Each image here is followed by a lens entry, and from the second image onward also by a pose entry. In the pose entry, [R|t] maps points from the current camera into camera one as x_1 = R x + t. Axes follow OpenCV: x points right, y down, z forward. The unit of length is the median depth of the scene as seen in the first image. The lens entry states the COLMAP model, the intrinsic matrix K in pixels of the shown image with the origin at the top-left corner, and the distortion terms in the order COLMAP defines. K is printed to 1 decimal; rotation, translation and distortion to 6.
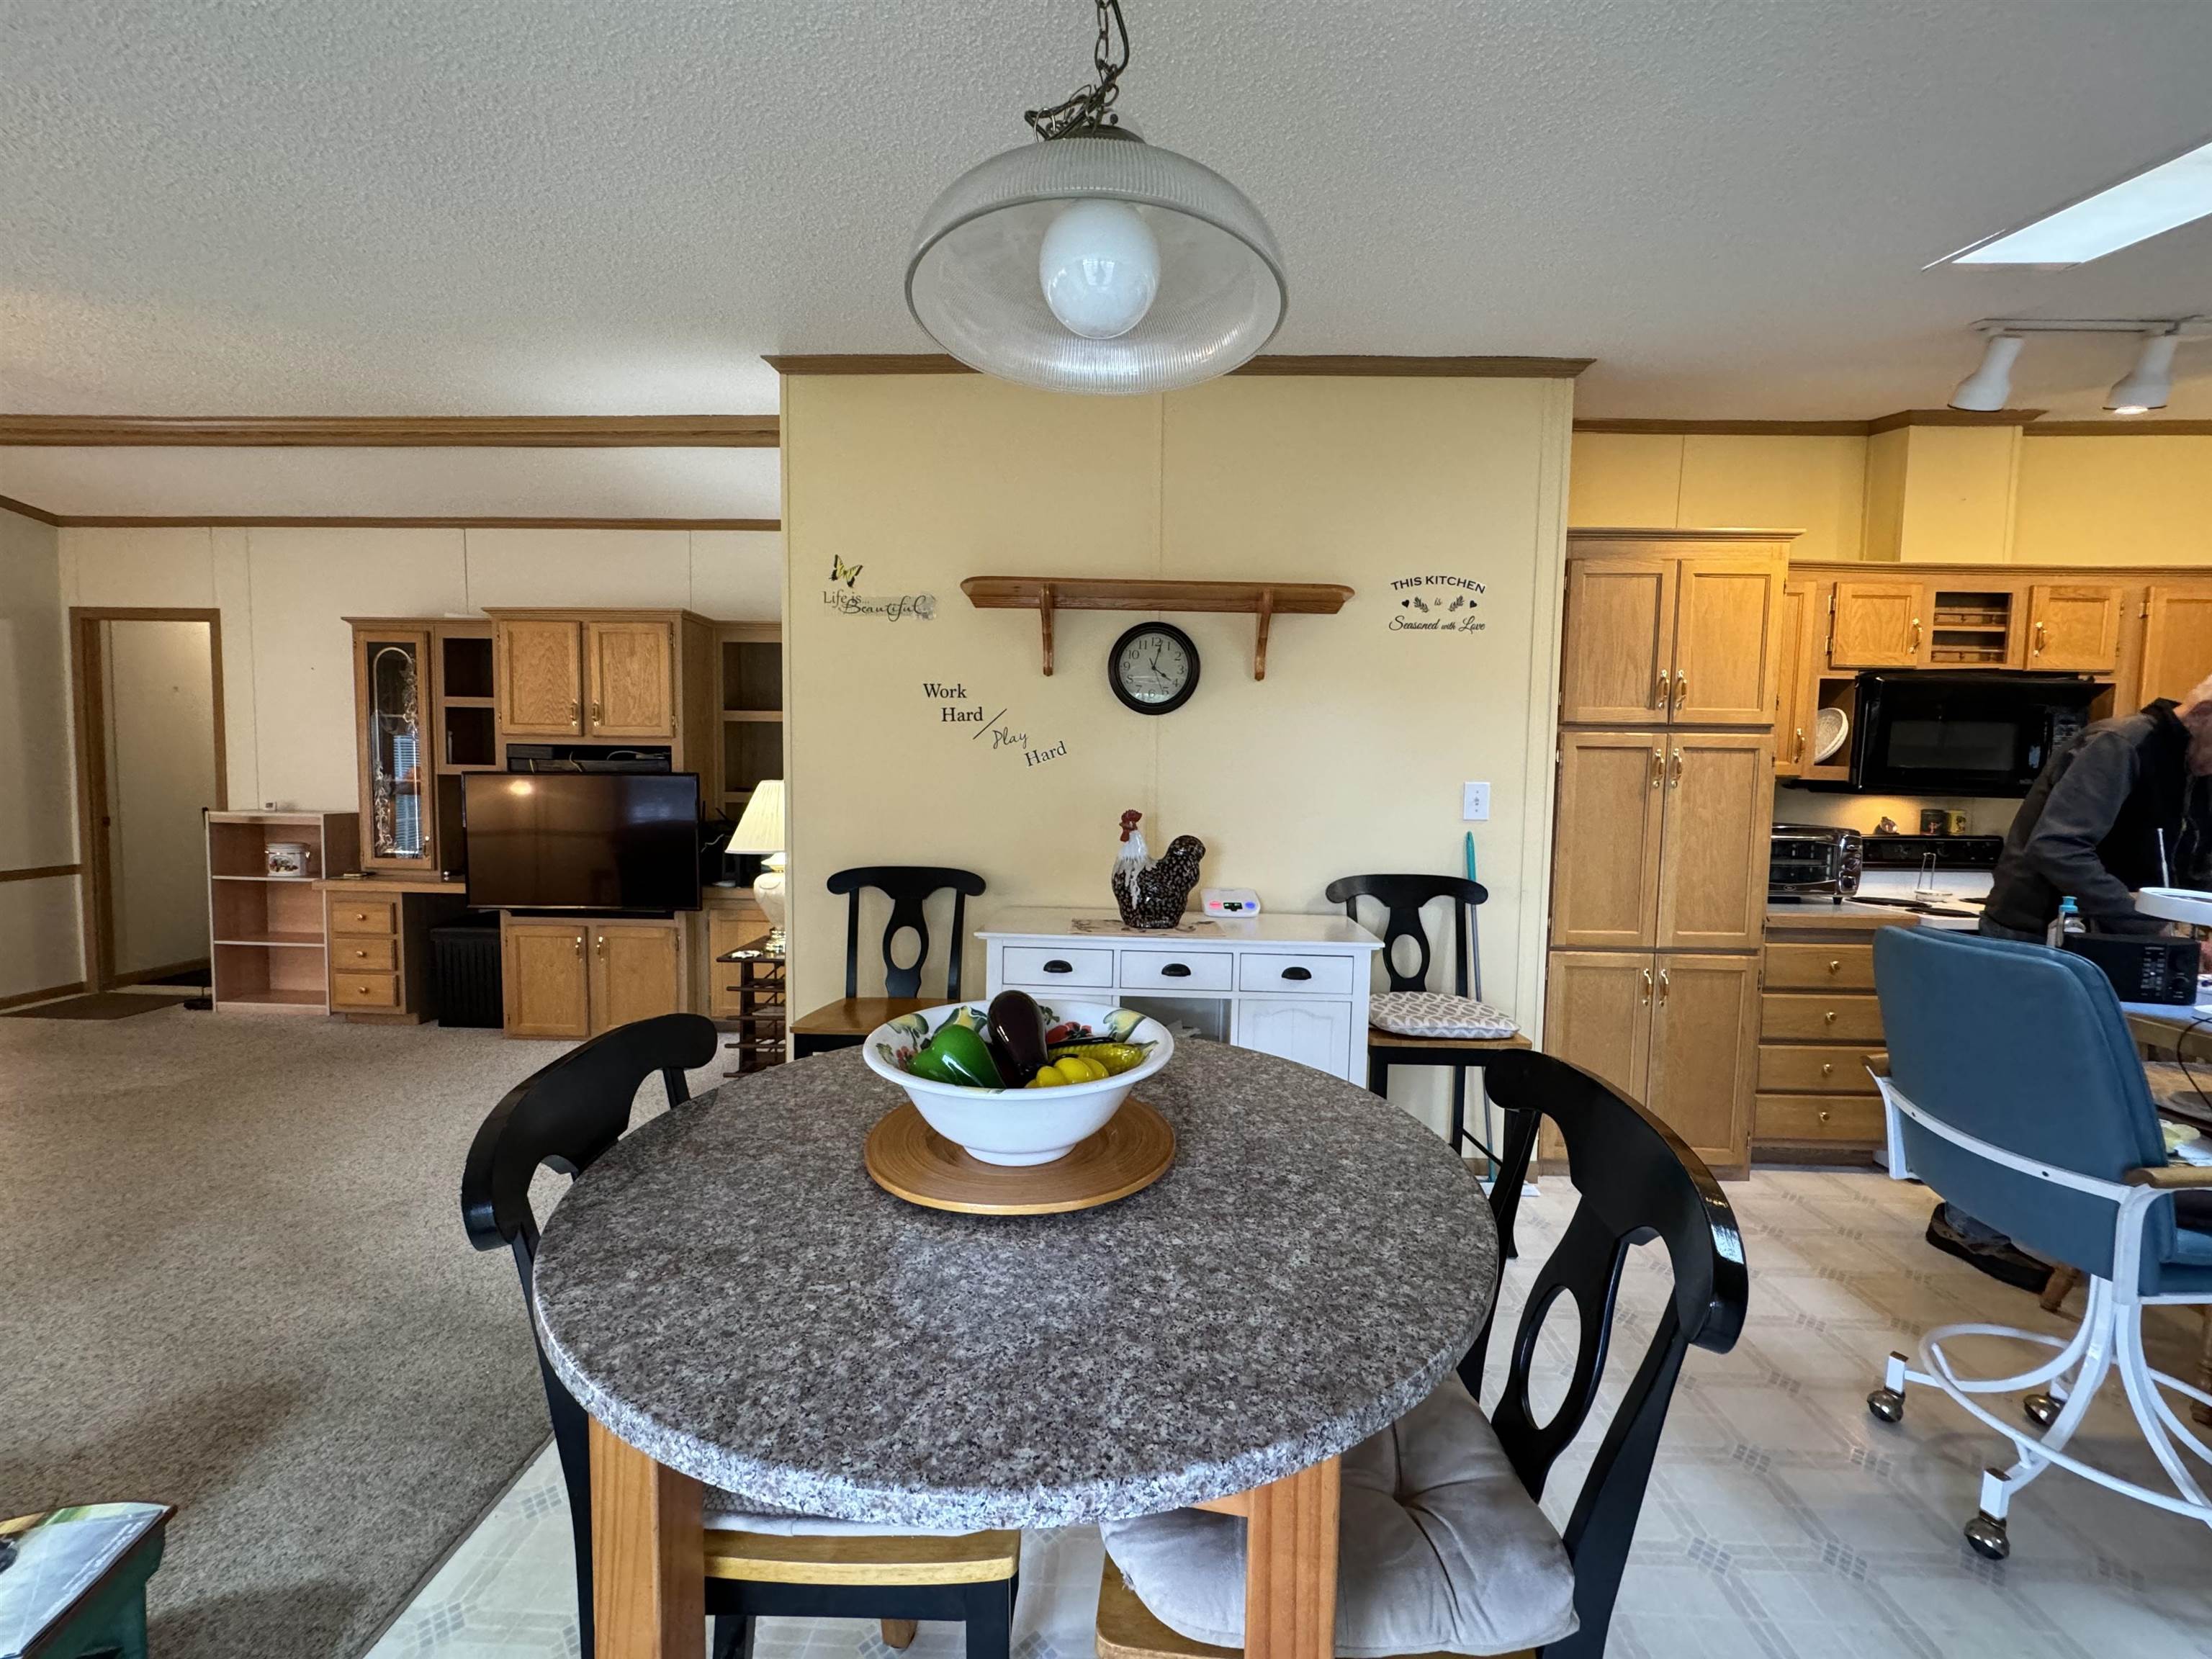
lens RADIAL K [[881.1, 0, 1102.4], [0, 881.1, 834.4], [0, 0, 1]] dist [0.000571, 0.000004]
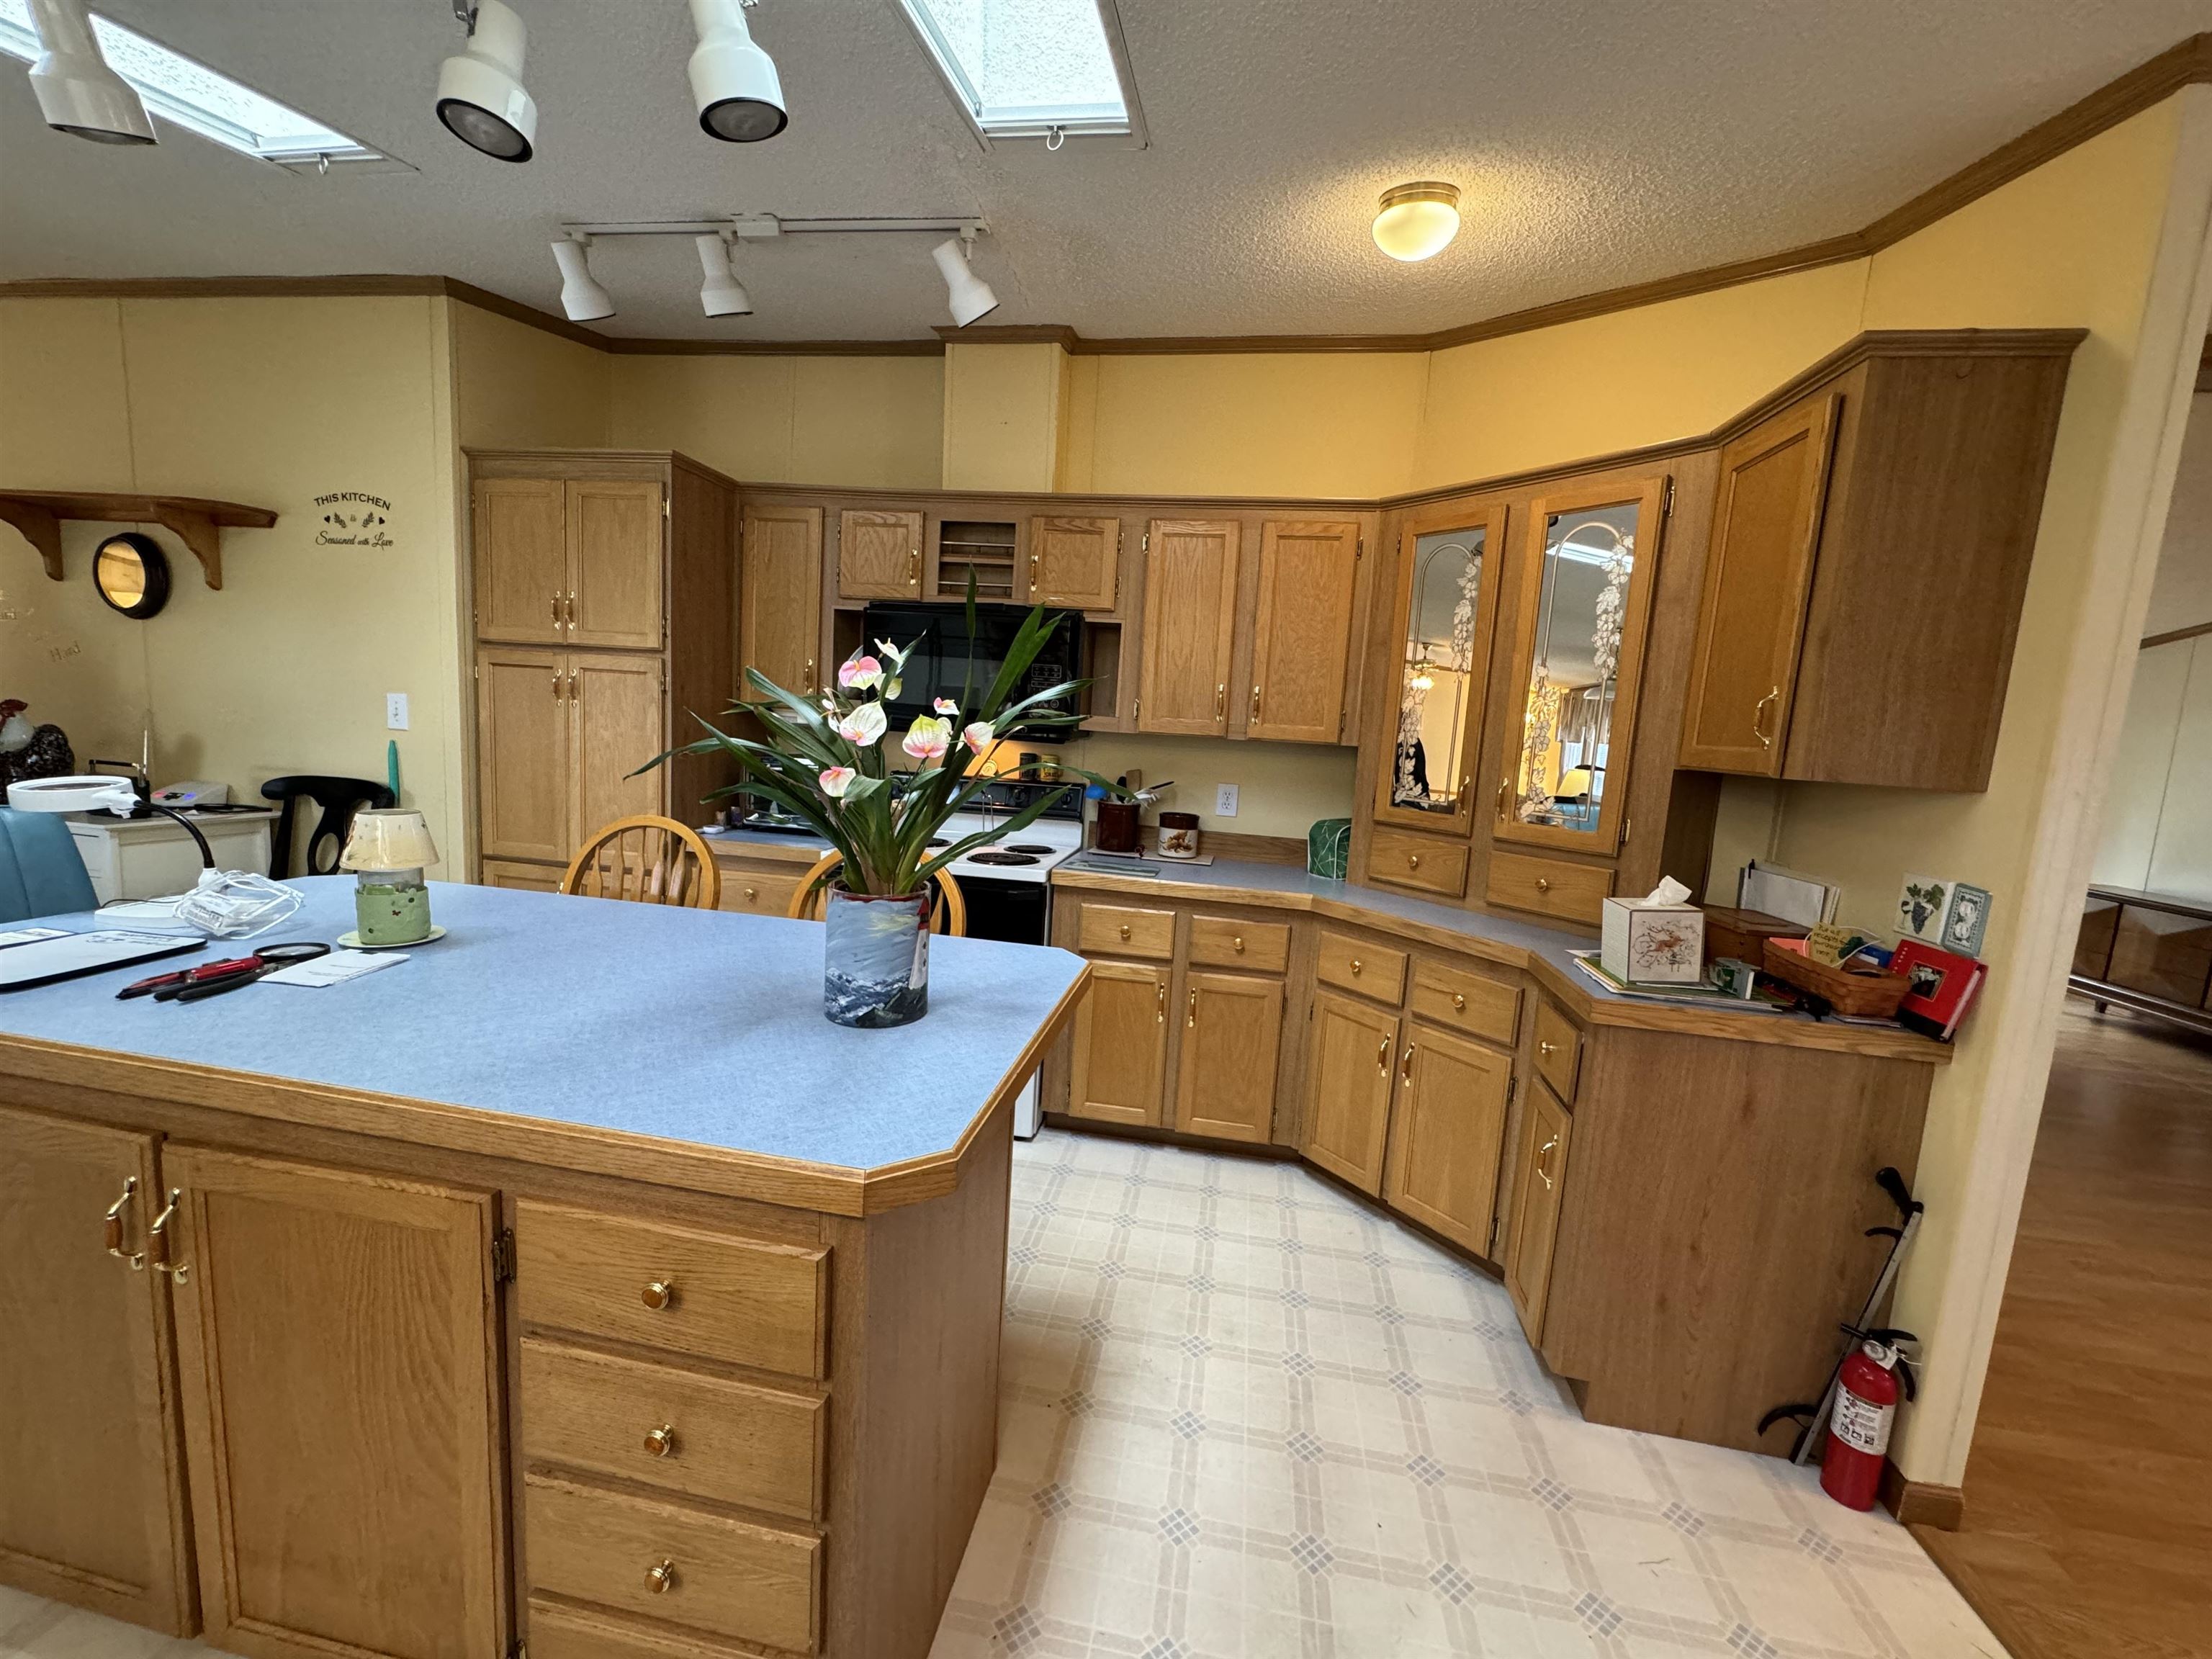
lens RADIAL K [[881.1, 0, 1106.6], [0, 881.1, 833.0], [0, 0, 1]] dist [0.000571, 0.000004]
pose [[0.990322, 0.061801, -0.124269, 1.400504], [-0.054987, 0.996828, 0.057541, -0.000402], [0.127431, -0.050151, 0.990579, 0.056781]]
